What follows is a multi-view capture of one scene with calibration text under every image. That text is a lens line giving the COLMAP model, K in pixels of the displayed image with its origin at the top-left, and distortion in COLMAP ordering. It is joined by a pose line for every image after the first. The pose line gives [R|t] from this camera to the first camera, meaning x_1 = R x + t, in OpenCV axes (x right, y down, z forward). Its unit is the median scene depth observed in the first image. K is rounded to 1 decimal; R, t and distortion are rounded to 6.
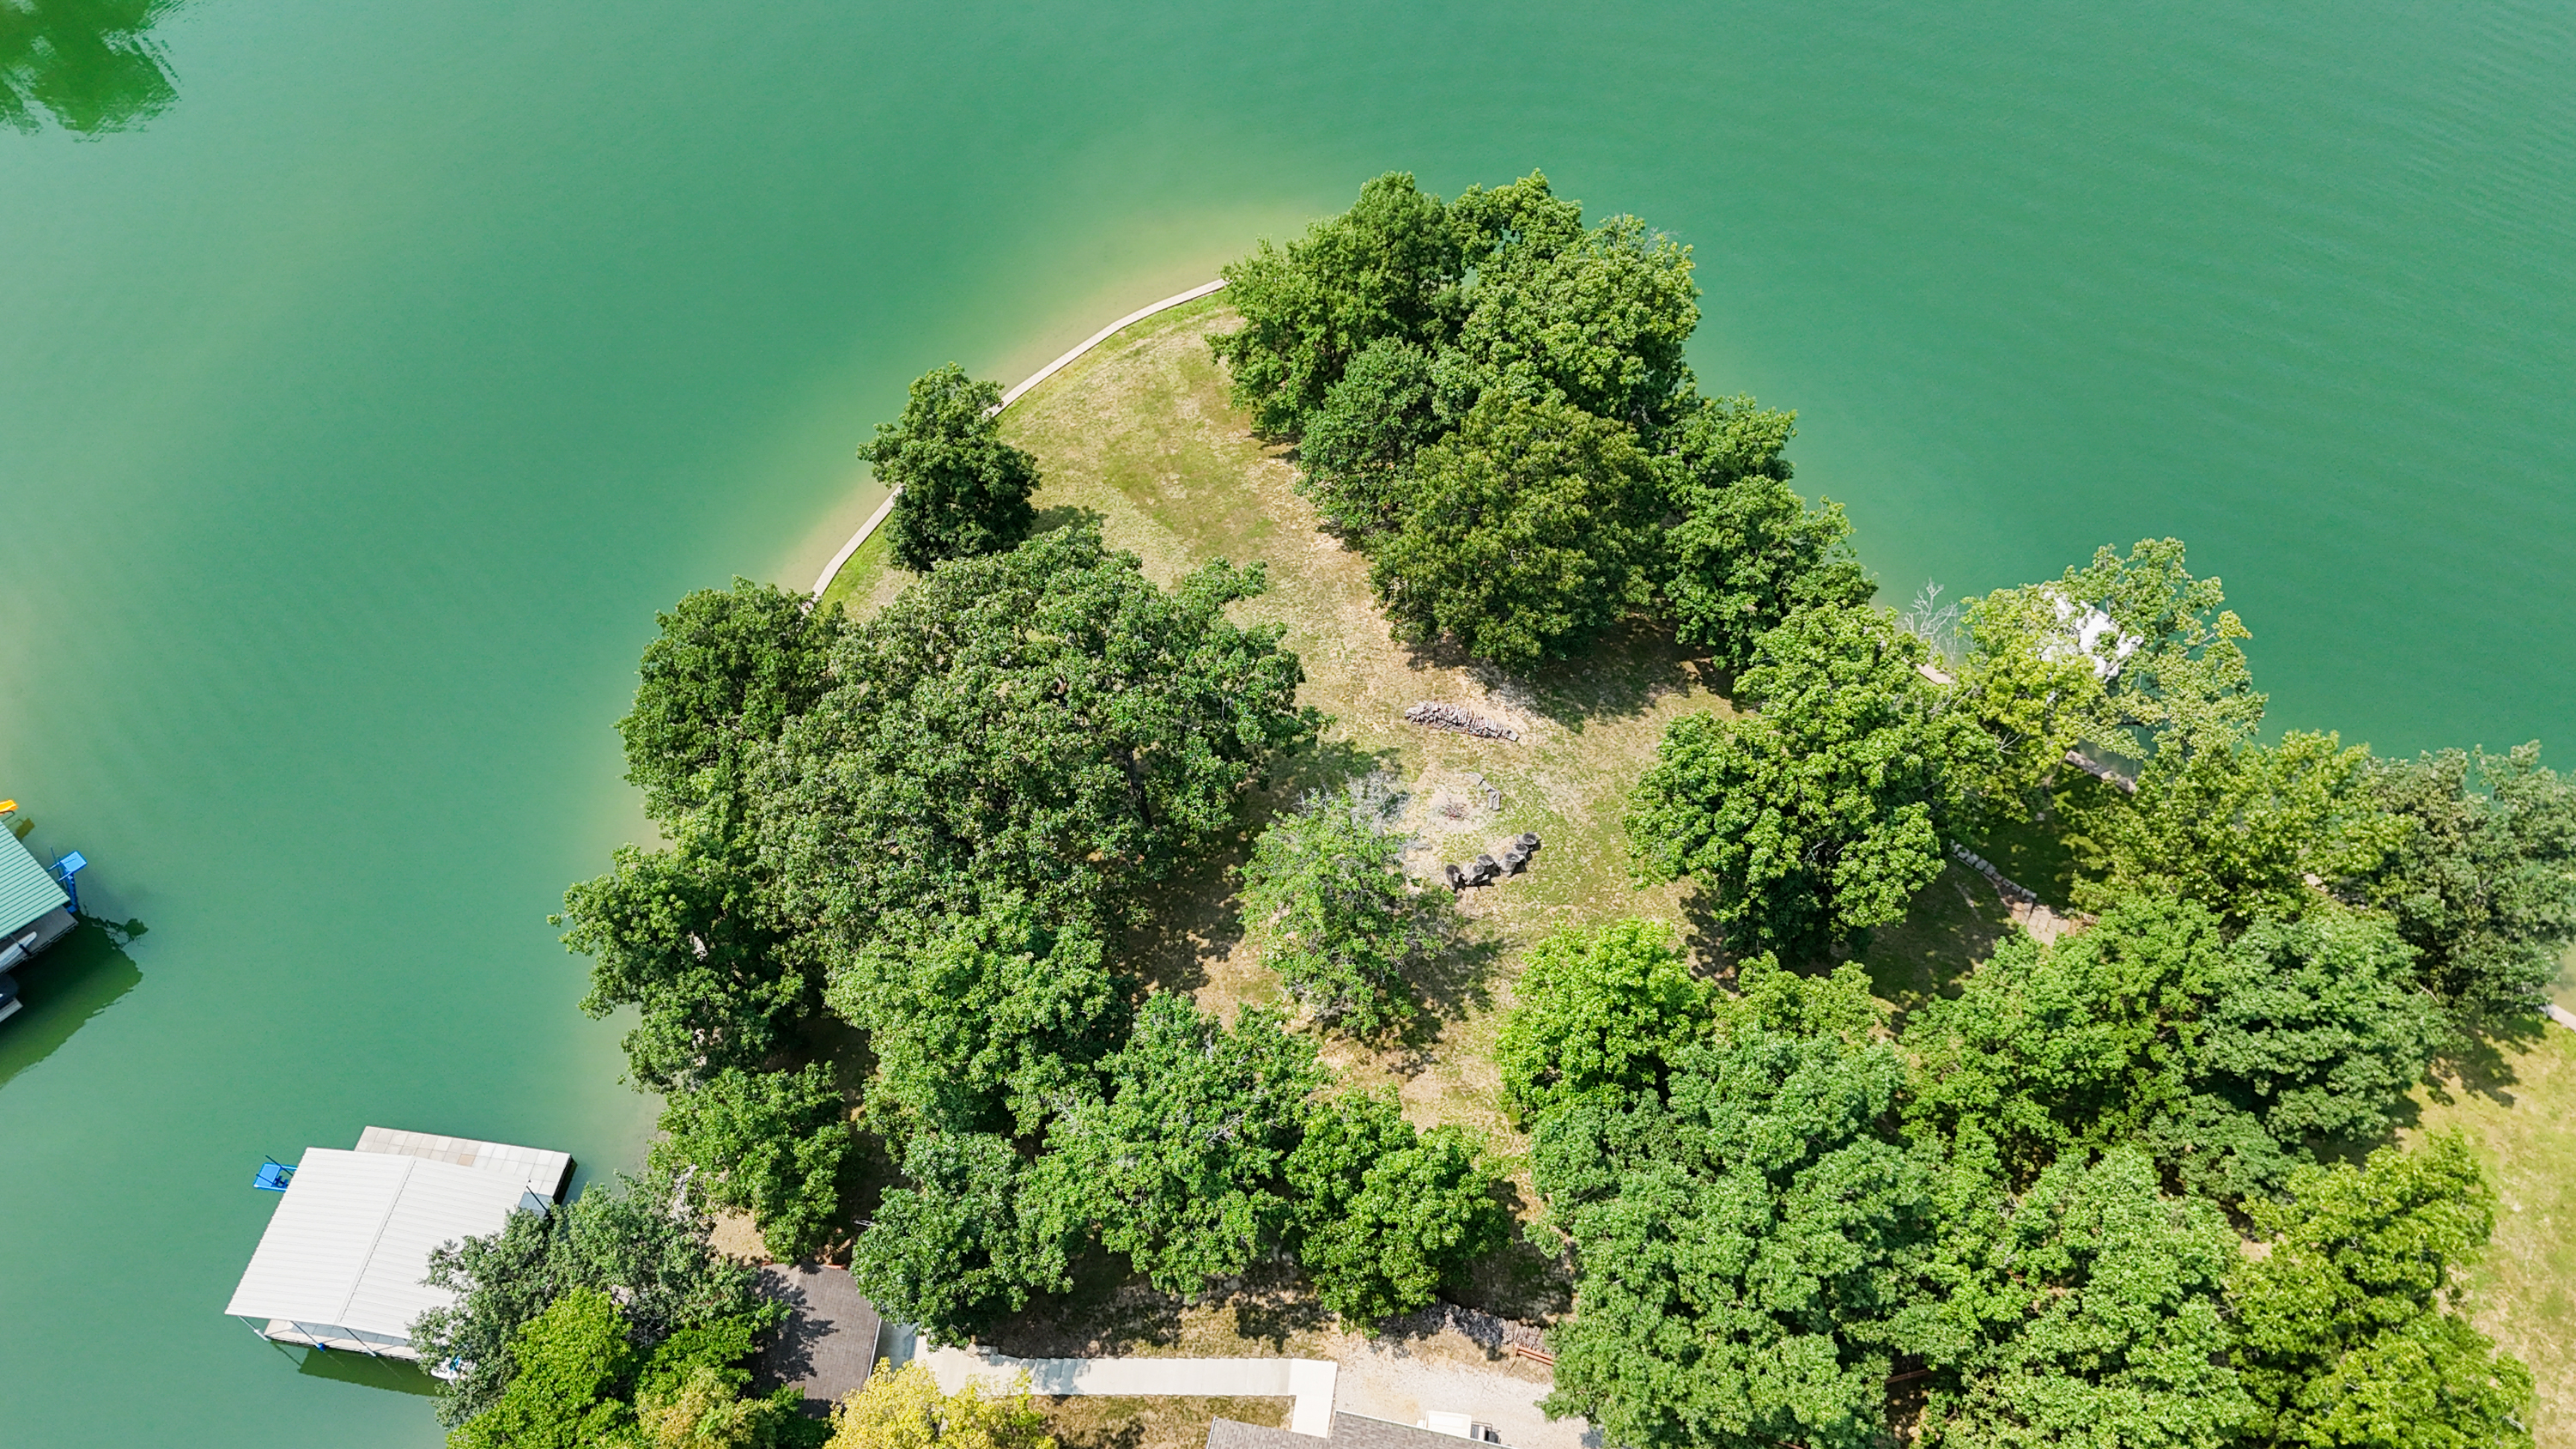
lens RADIAL K [[1892.9, 0, 1288.0], [0, 1892.9, 724.5], [0, 0, 1]] dist [0.066514, -0.076722]
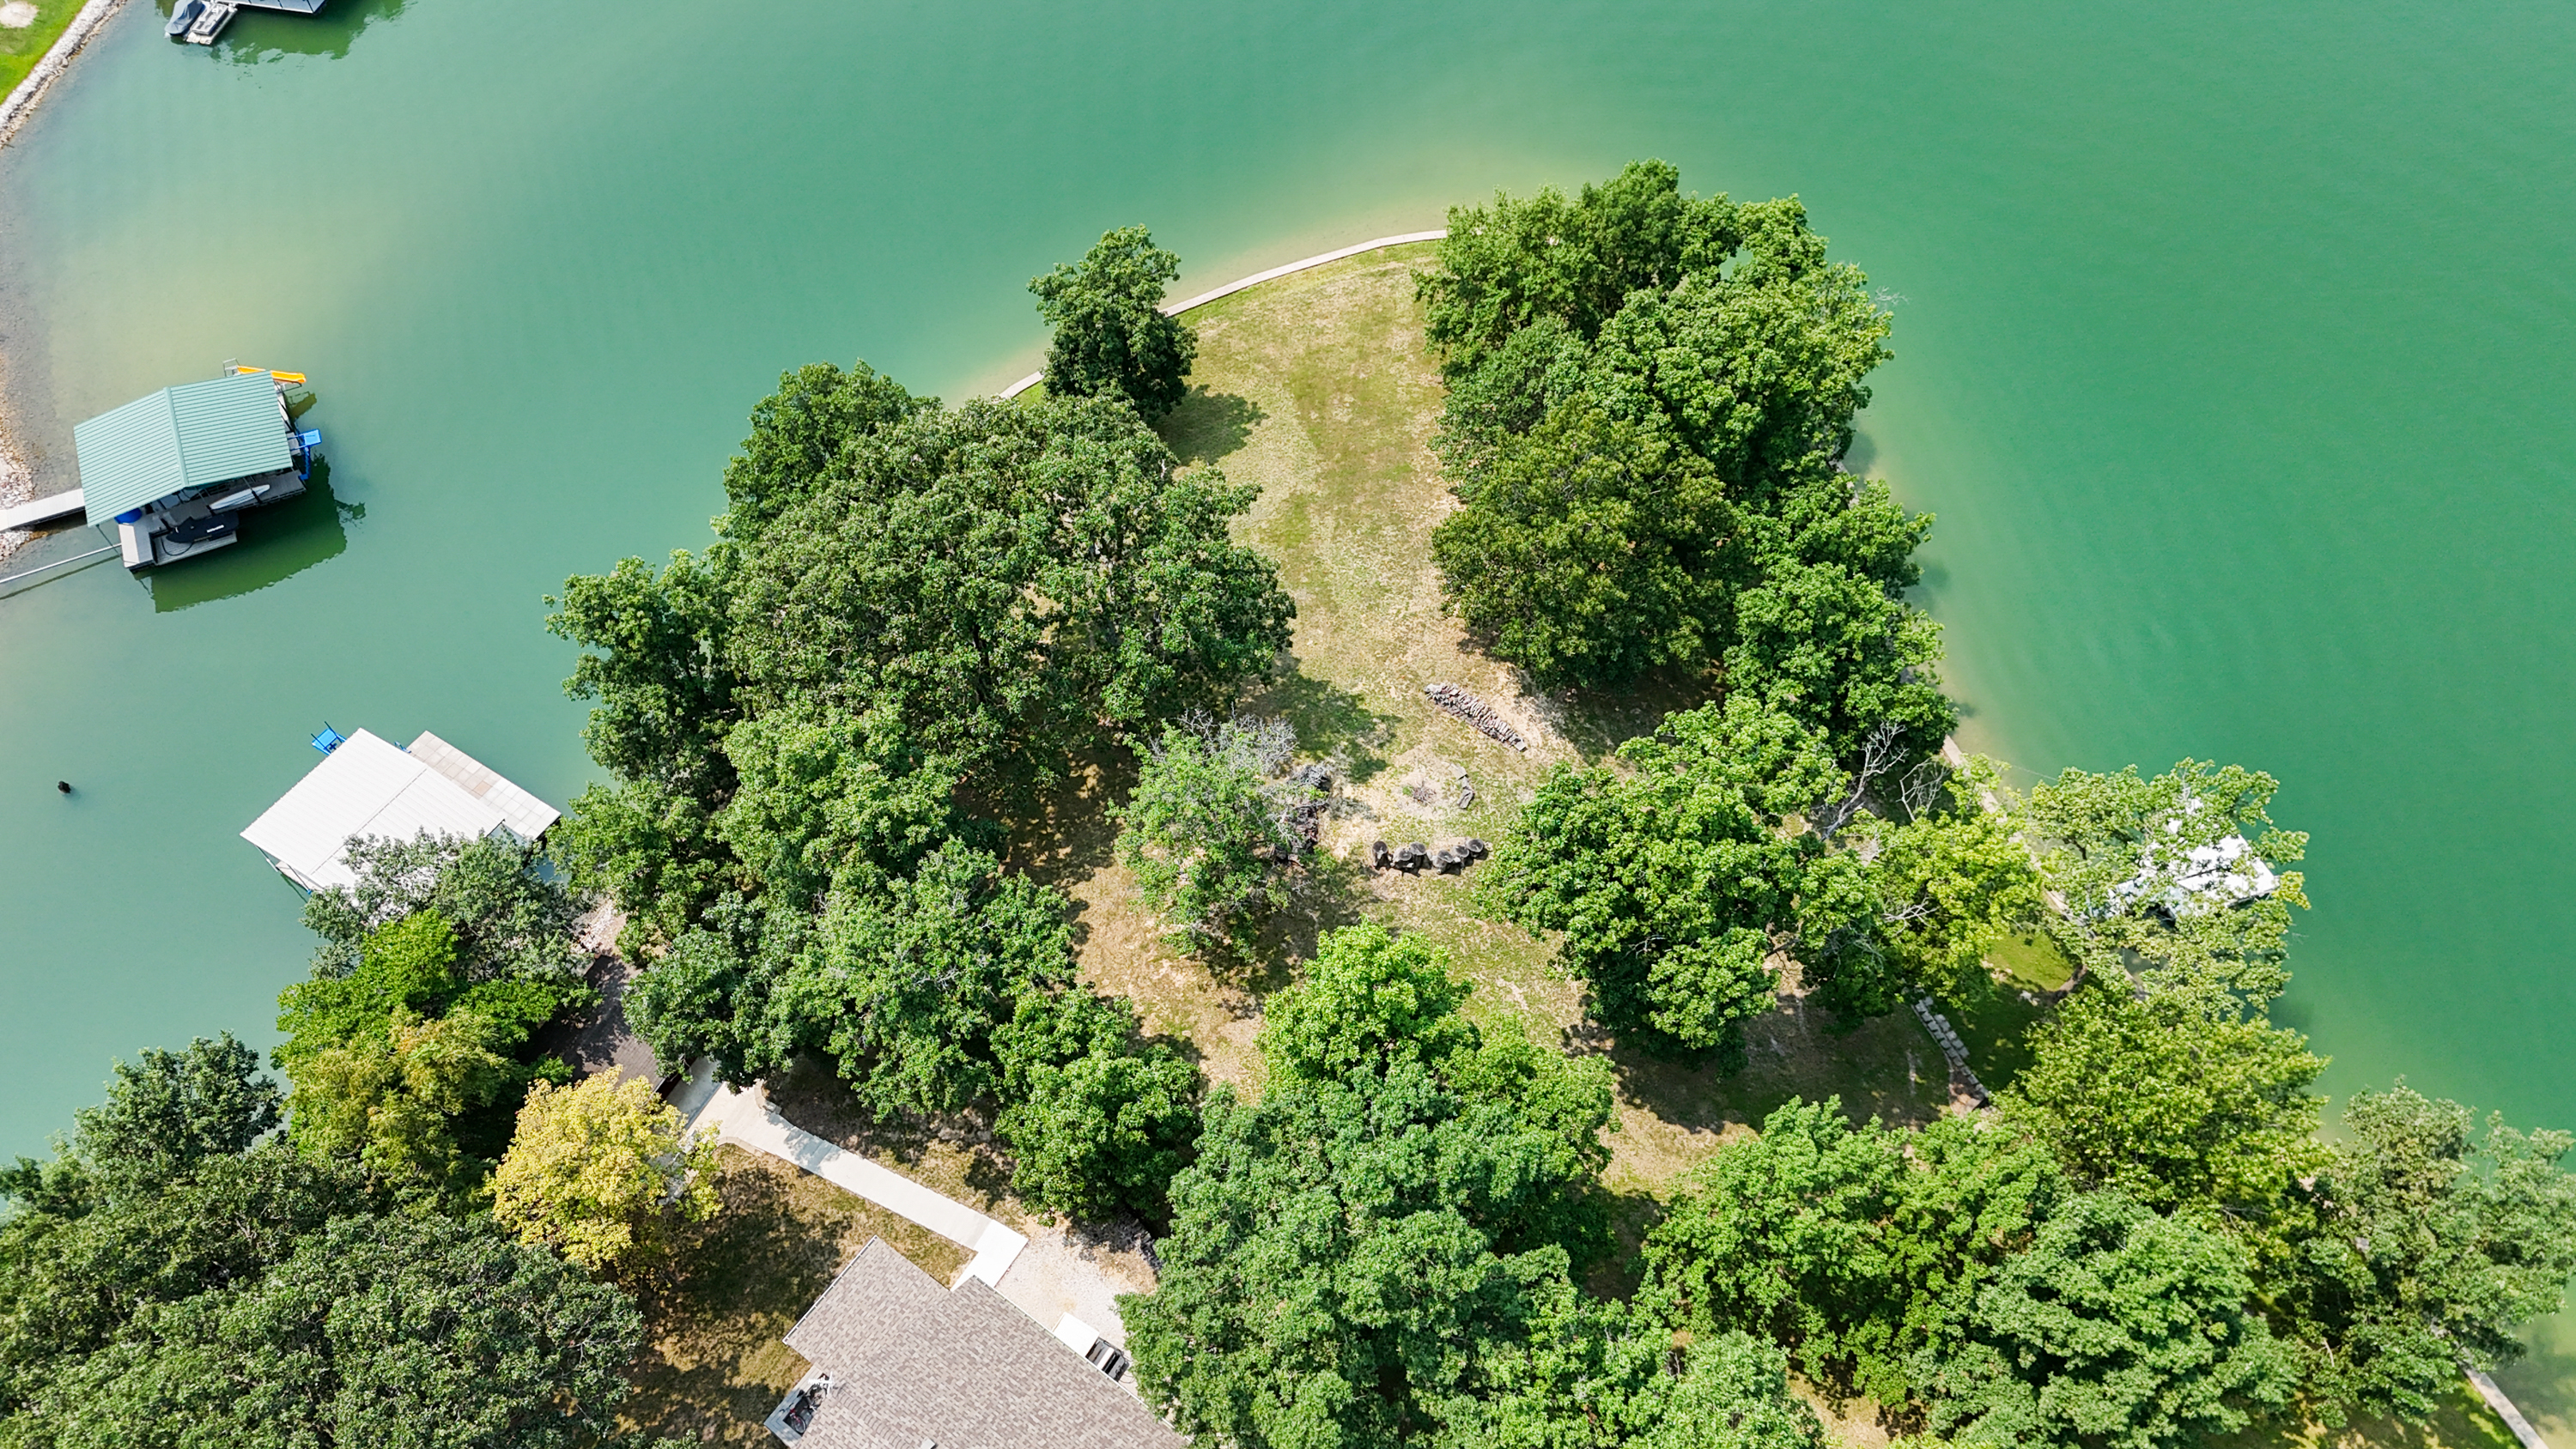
lens RADIAL K [[1892.9, 0, 1288.0], [0, 1892.9, 724.5], [0, 0, 1]] dist [0.066514, -0.076722]
pose [[0.914447, 0.327042, -0.238392, 0.256661], [-0.318009, 0.944992, 0.076553, -0.043610], [0.250314, 0.005807, 0.968147, 0.029354]]
